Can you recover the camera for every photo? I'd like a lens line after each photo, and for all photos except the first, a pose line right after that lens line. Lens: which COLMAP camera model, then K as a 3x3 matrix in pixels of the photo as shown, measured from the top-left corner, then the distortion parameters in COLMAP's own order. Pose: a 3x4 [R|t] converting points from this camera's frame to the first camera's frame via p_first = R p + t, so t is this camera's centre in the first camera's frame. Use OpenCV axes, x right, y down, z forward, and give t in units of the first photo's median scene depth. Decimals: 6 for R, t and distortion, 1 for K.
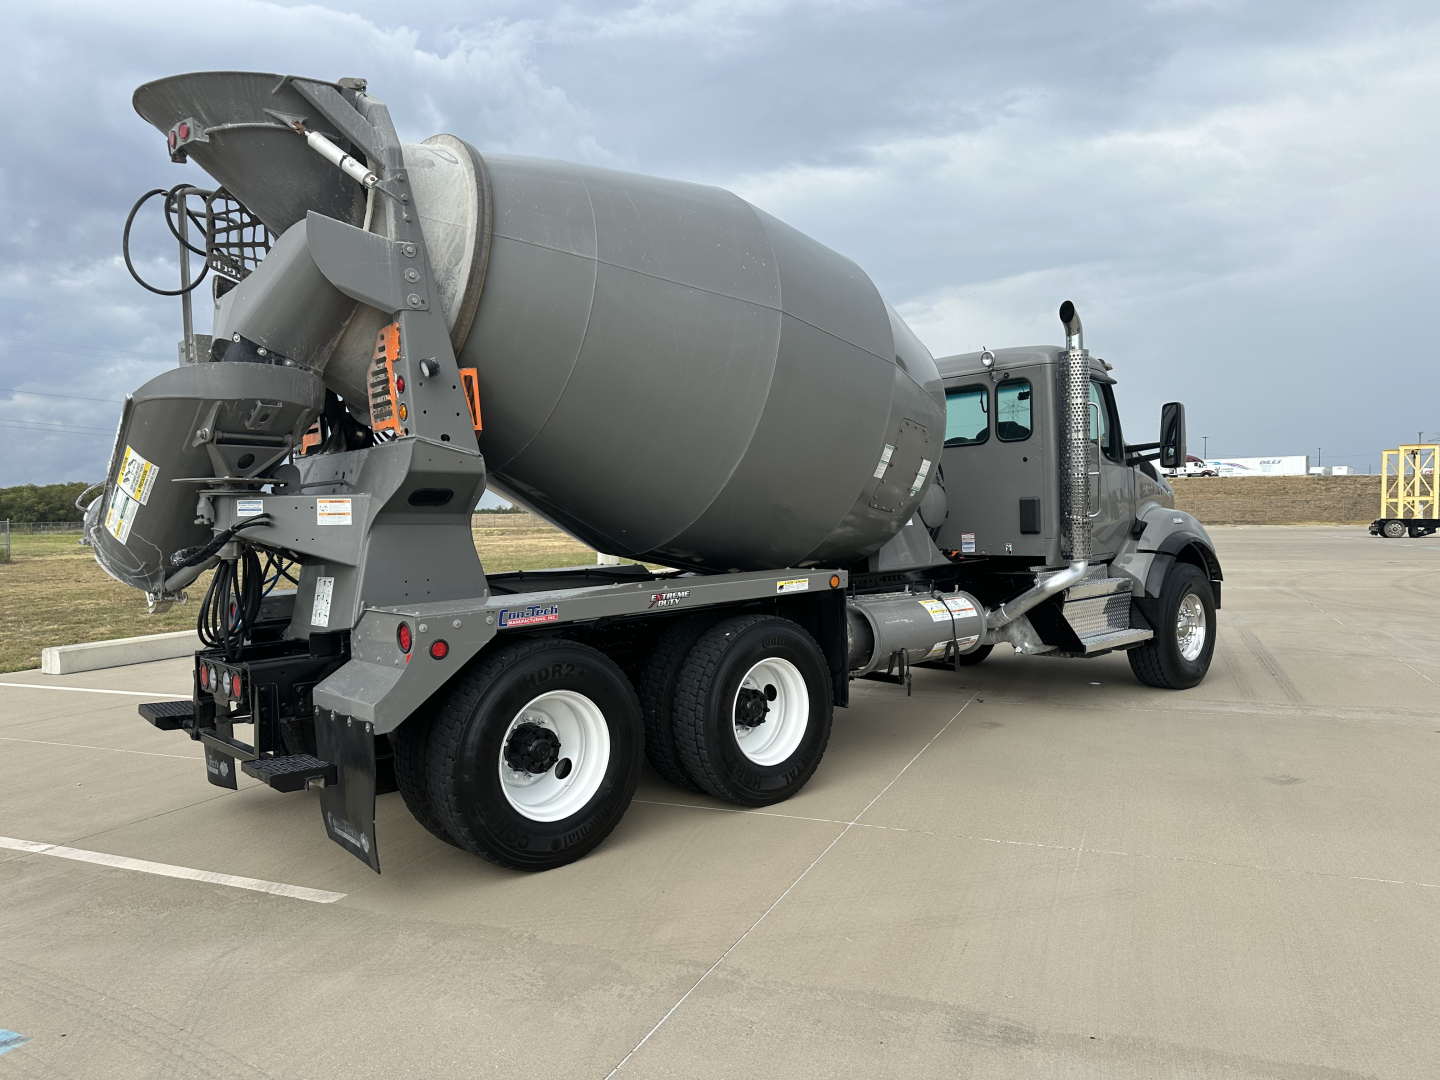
lens RADIAL K [[1038.4, 0, 714.6], [0, 1038.4, 537.8], [0, 0, 1]] dist [0.077813, -0.148667]
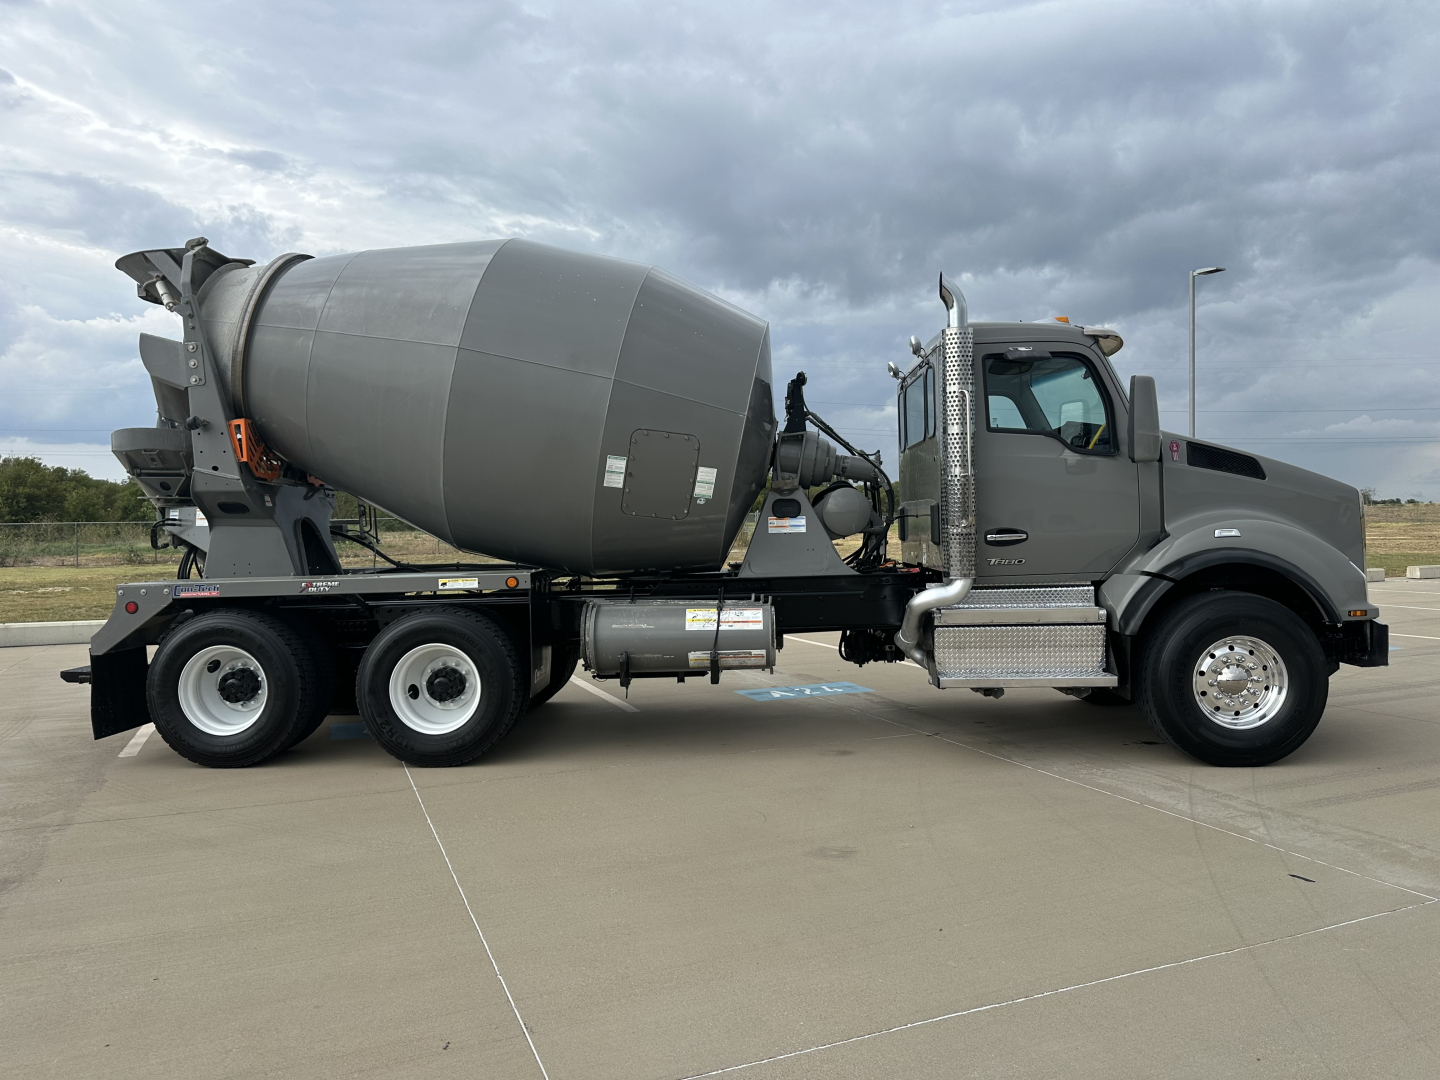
lens RADIAL K [[1038.4, 0, 714.6], [0, 1038.4, 537.8], [0, 0, 1]] dist [0.077813, -0.148667]
pose [[0.710282, 0.024350, -0.703496, 1.092929], [-0.017582, 0.999703, 0.016851, -0.029509], [0.703697, 0.000399, 0.710500, 0.372692]]
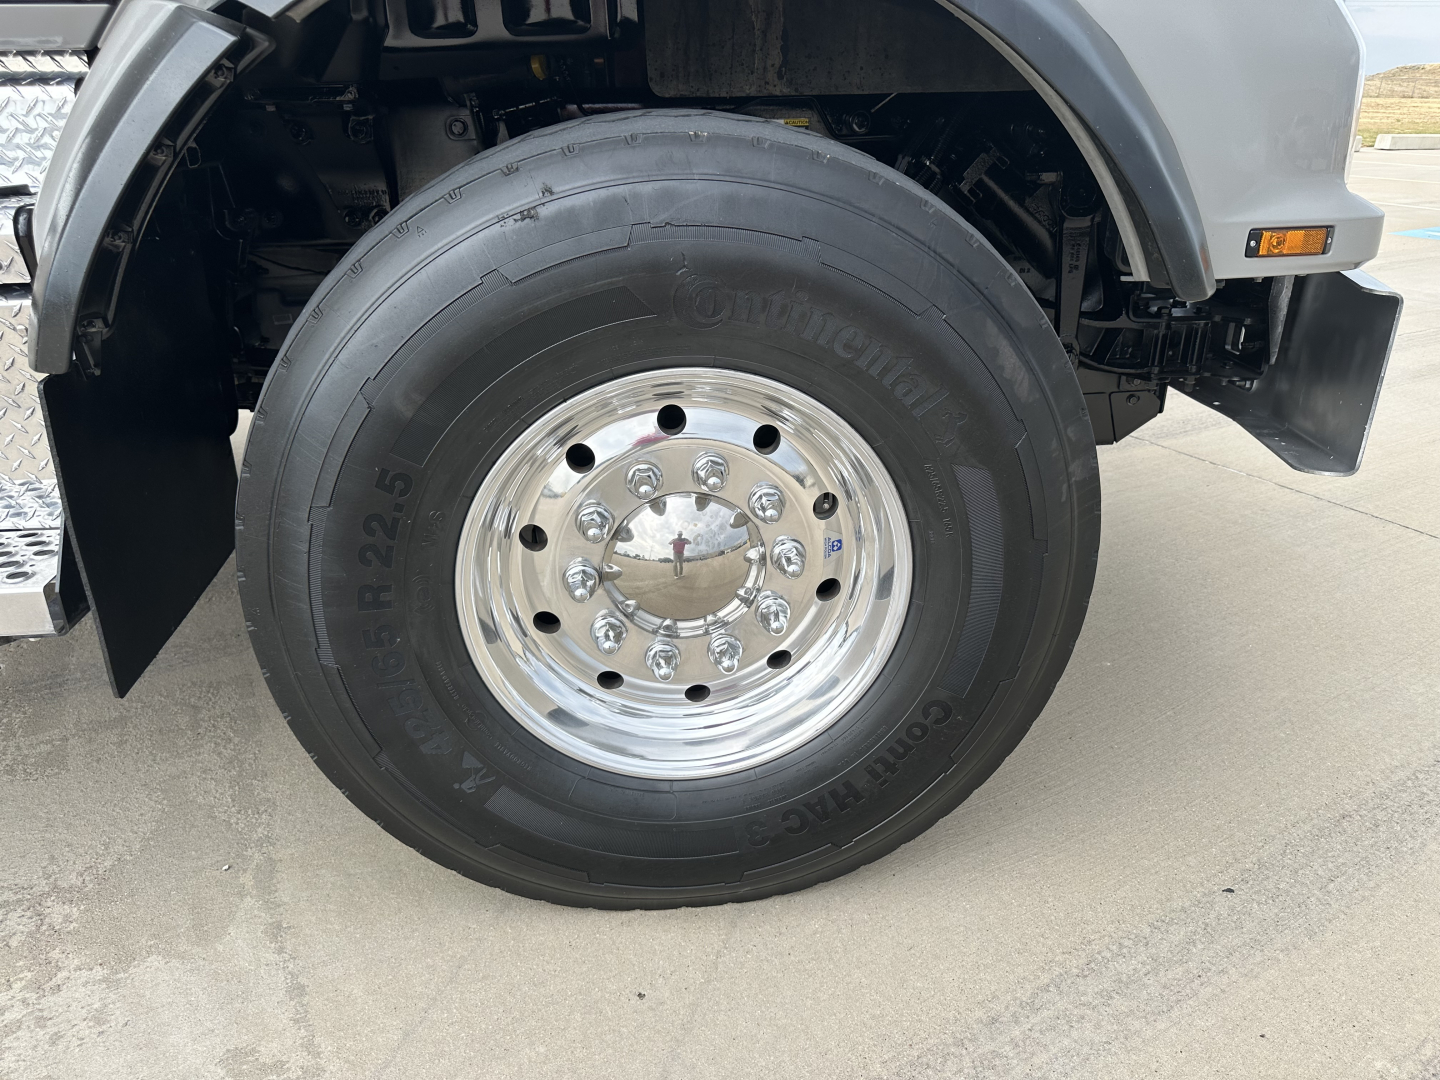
lens RADIAL K [[1038.4, 0, 714.6], [0, 1038.4, 537.8], [0, 0, 1]] dist [0.077813, -0.148667]
pose [[0.798325, 0.264476, -0.541045, 0.843829], [-0.035653, 0.917588, 0.395932, 0.029643], [0.601171, -0.296792, 0.741962, 1.358821]]
